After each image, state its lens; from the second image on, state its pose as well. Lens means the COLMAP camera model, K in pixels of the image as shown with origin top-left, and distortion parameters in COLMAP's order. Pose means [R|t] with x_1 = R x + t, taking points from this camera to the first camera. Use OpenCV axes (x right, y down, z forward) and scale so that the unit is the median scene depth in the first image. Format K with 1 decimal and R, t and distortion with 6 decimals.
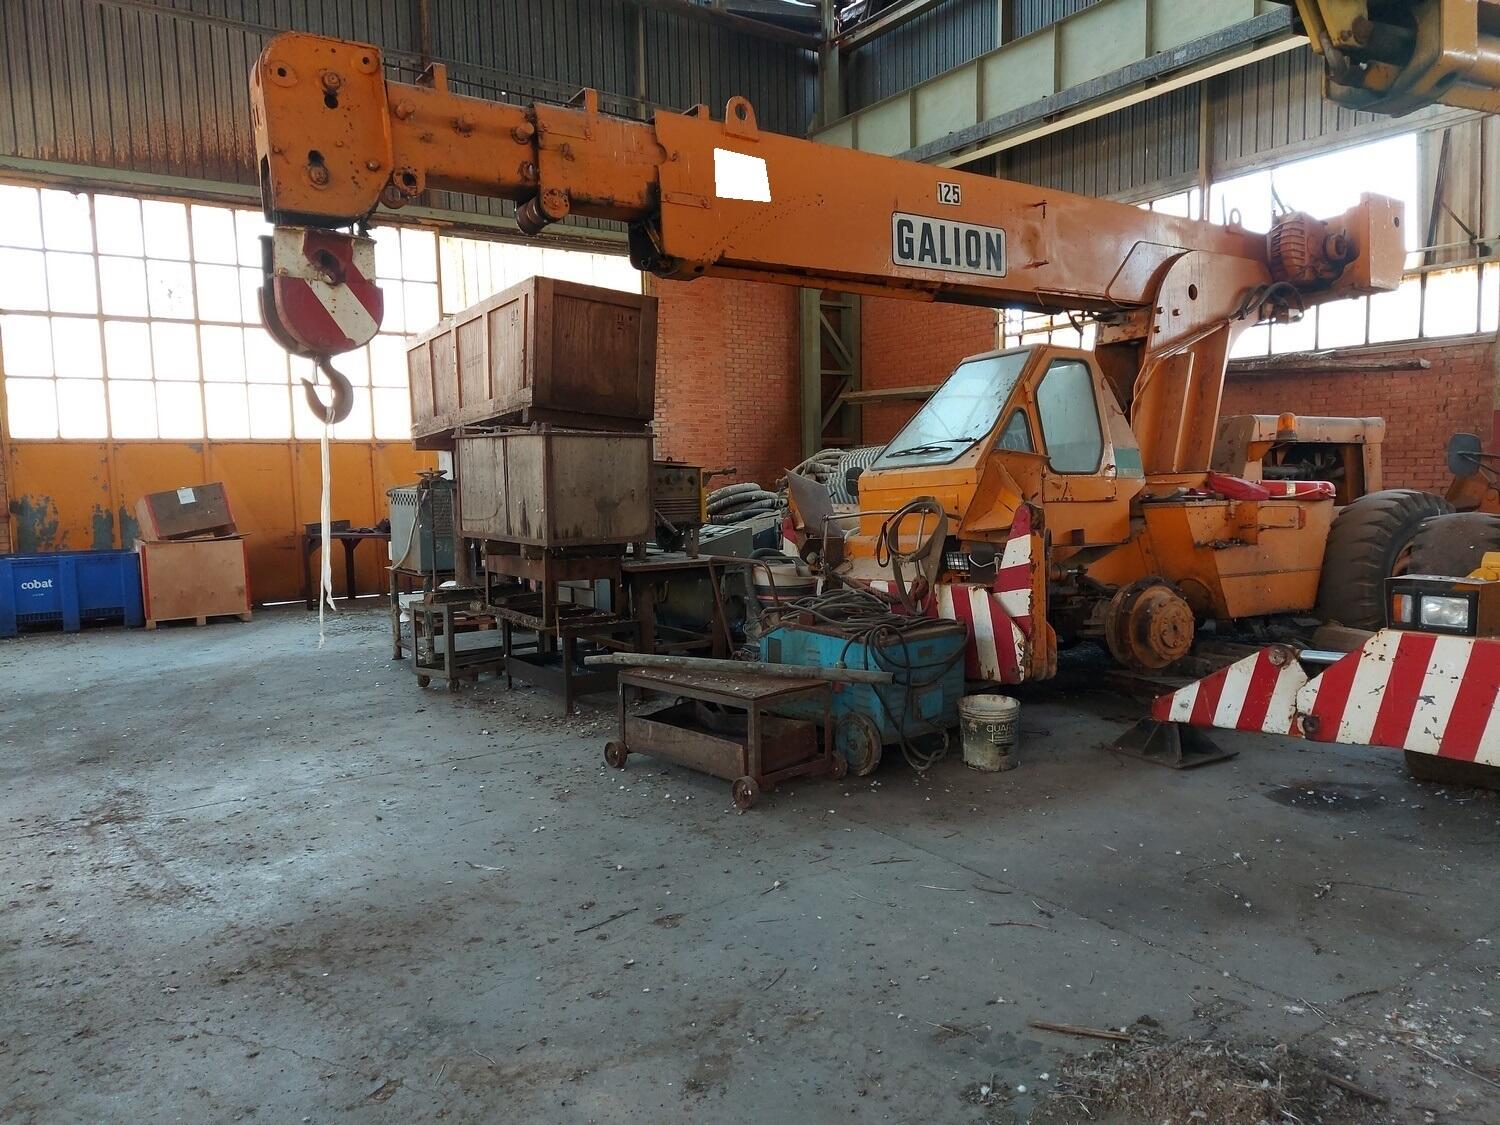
lens RADIAL K [[1062.8, 0, 761.1], [0, 1062.8, 567.6], [0, 0, 1]] dist [0.101326, -0.104696]
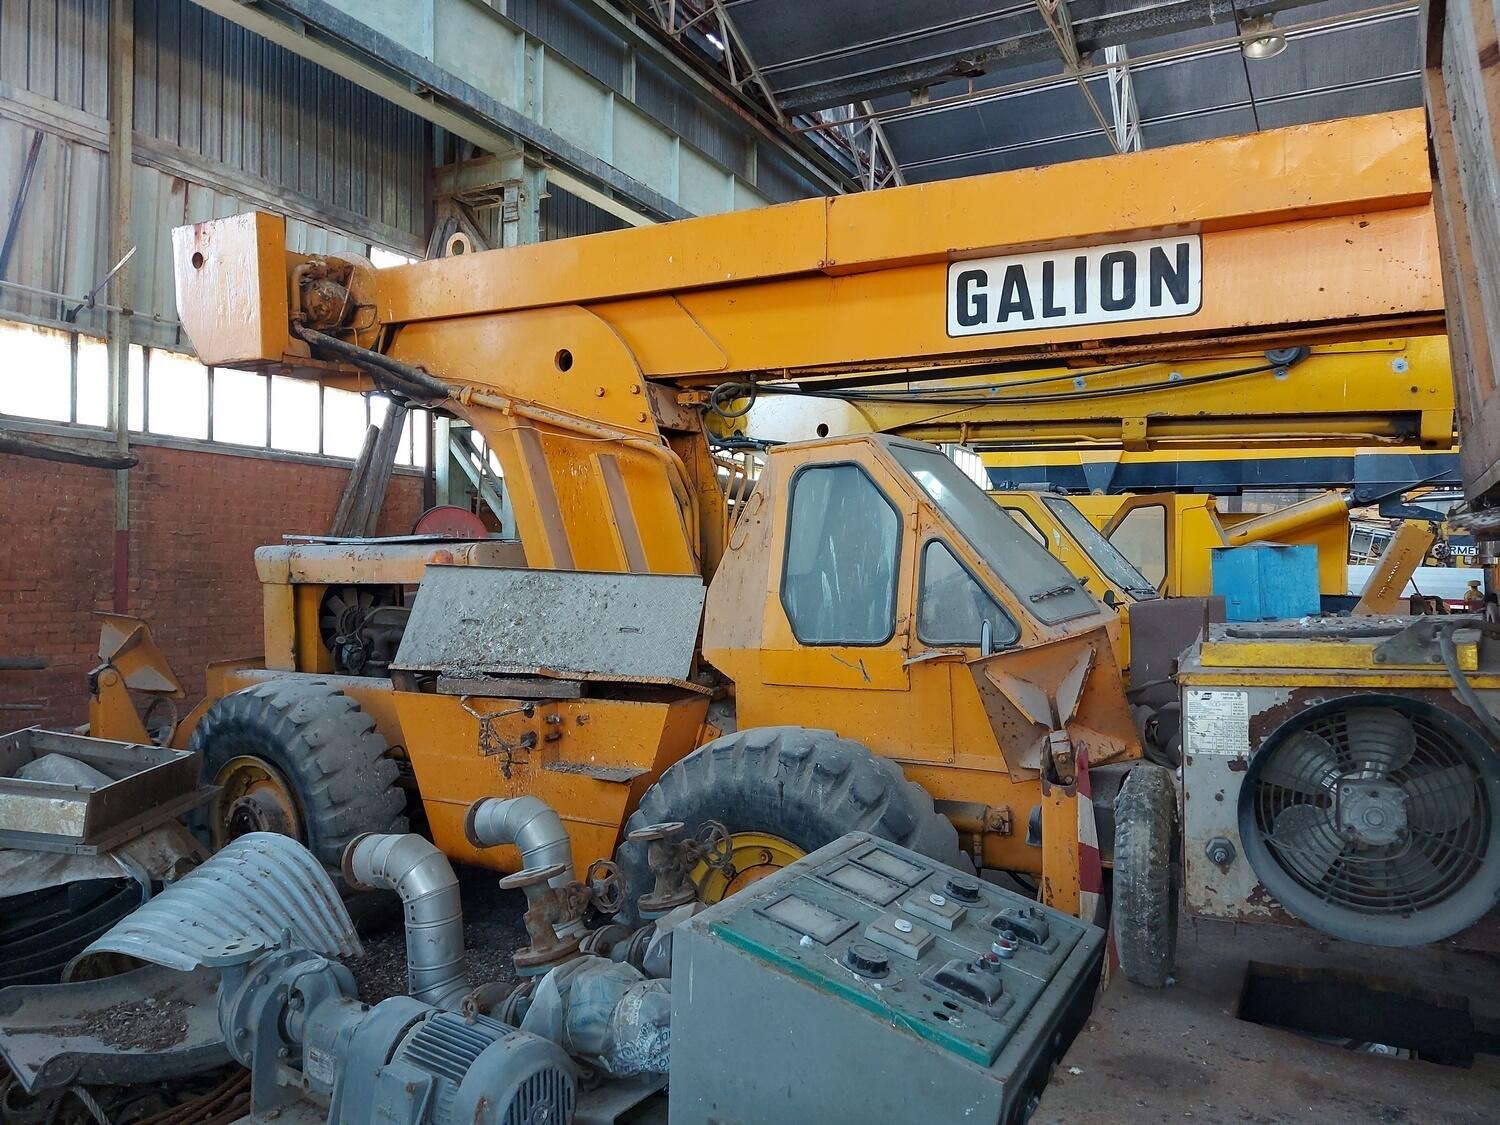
lens RADIAL K [[1062.8, 0, 761.1], [0, 1062.8, 567.6], [0, 0, 1]] dist [0.101326, -0.104696]
pose [[-0.460274, 0.018120, 0.887592, -0.319908], [0.074652, 0.997041, 0.018357, -0.144377], [-0.884633, 0.074709, -0.460264, 1.400867]]
